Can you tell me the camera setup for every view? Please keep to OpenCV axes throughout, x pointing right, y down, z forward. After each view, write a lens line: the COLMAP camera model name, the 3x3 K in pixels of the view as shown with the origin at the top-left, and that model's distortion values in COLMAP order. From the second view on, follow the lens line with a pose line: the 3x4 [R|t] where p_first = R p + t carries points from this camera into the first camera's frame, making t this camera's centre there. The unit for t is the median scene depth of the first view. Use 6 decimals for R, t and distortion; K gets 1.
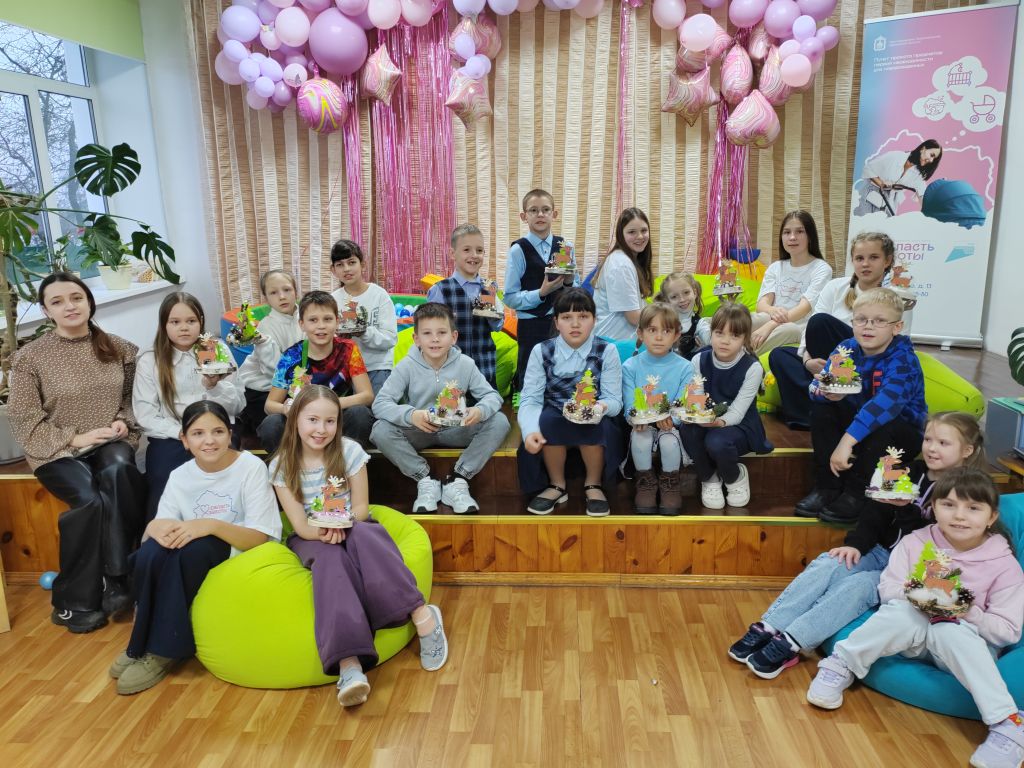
lens RADIAL K [[792.7, 0, 502.0], [0, 792.7, 365.0], [0, 0, 1]] dist [0.060506, -0.038761]
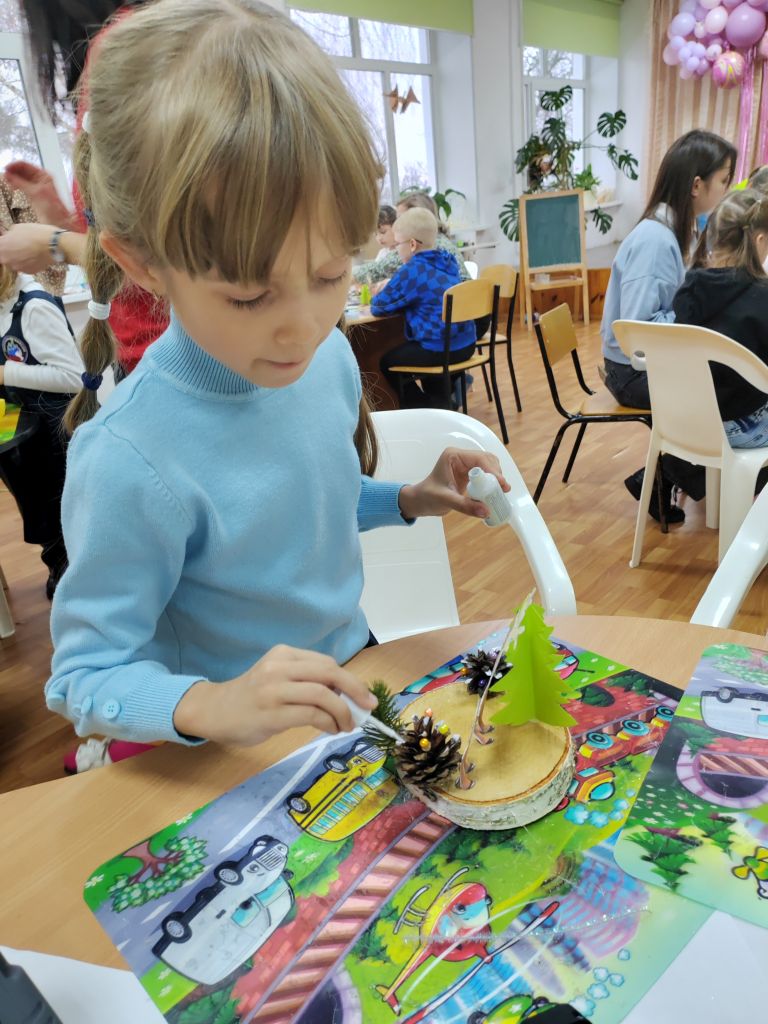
lens RADIAL K [[792.7, 0, 374.8], [0, 792.7, 517.4], [0, 0, 1]] dist [0.060506, -0.038761]
pose [[0.819495, 0.158076, -0.550853, 0.220055], [-0.048456, 0.976876, 0.208244, 0.236949], [0.571034, -0.143963, 0.808205, -0.809169]]
